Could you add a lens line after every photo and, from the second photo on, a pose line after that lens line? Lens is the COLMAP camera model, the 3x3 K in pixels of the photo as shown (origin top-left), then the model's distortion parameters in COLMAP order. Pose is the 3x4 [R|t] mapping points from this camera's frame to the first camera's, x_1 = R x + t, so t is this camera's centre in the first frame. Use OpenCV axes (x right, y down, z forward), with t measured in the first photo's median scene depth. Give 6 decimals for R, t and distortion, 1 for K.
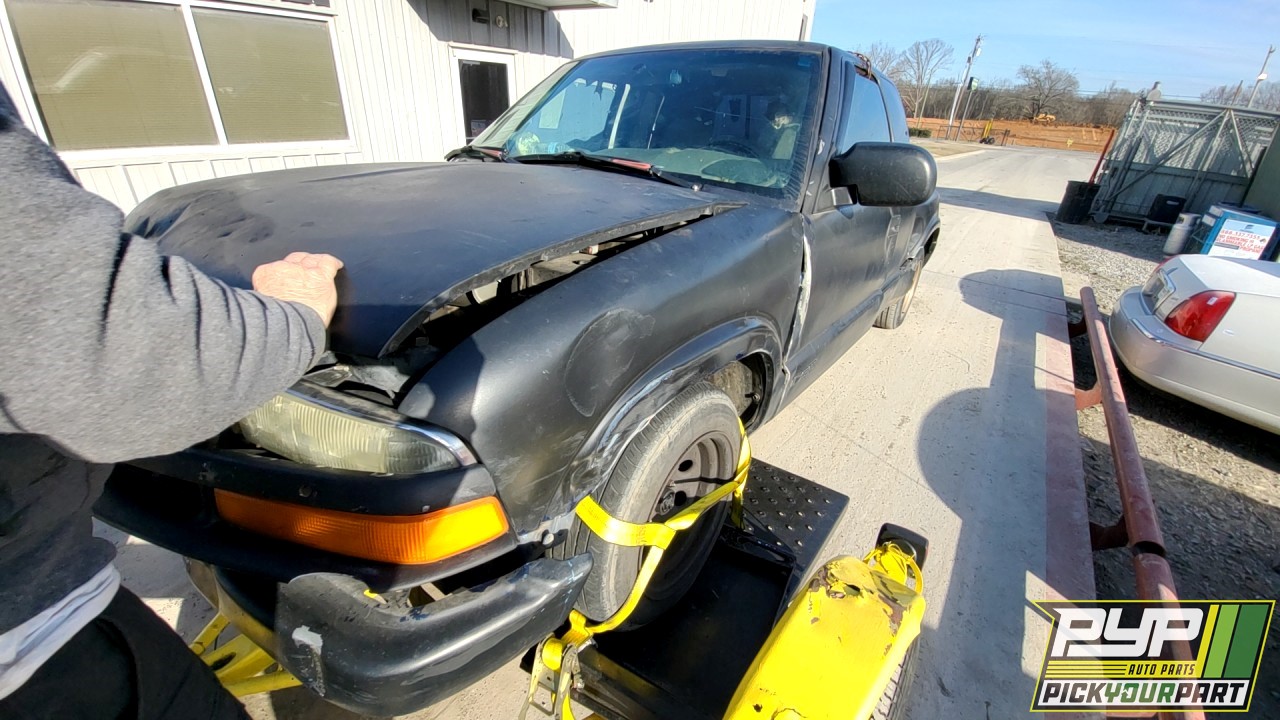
lens RADIAL K [[521.7, 0, 640.0], [0, 521.7, 360.0], [0, 0, 1]] dist [-0.002775, -0.000473]
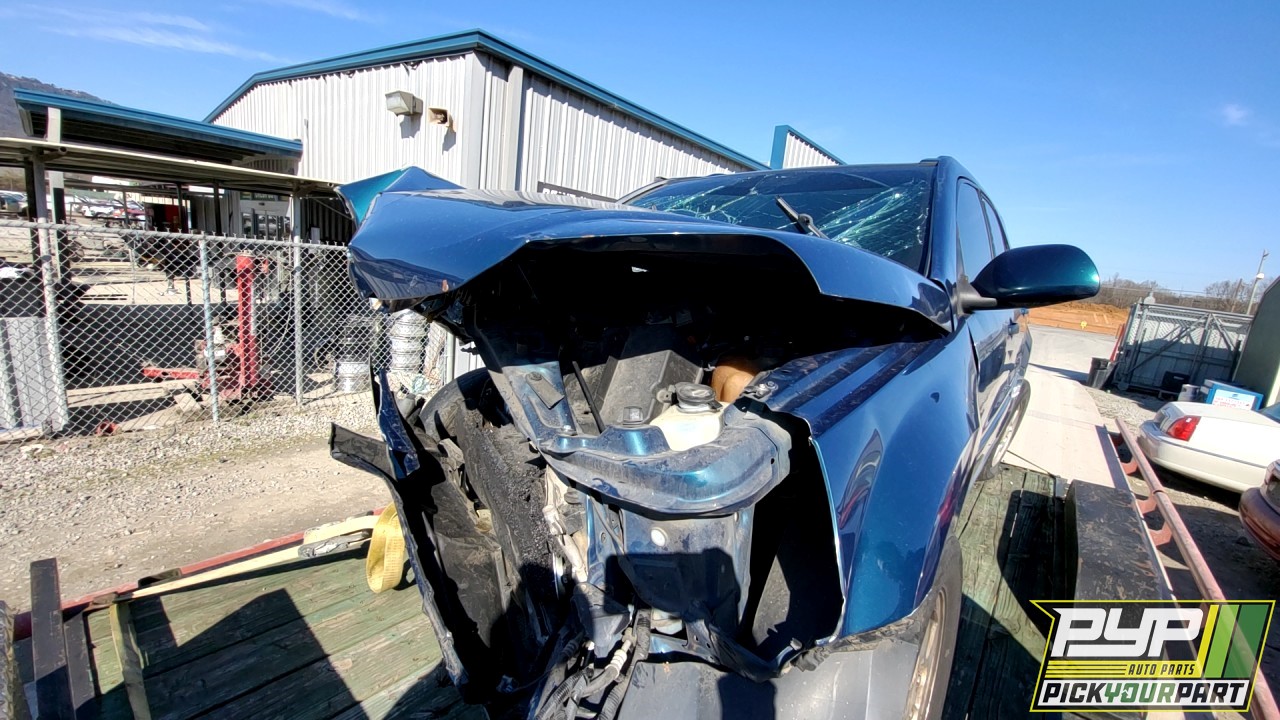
lens RADIAL K [[543.1, 0, 640.0], [0, 543.1, 360.0], [0, 0, 1]] dist [0.000751, 0.000226]
pose [[0.998148, 0.054385, -0.027245, -0.255842], [-0.059900, 0.956727, -0.284754, 0.111061], [0.010580, 0.285859, 0.958213, -0.297627]]
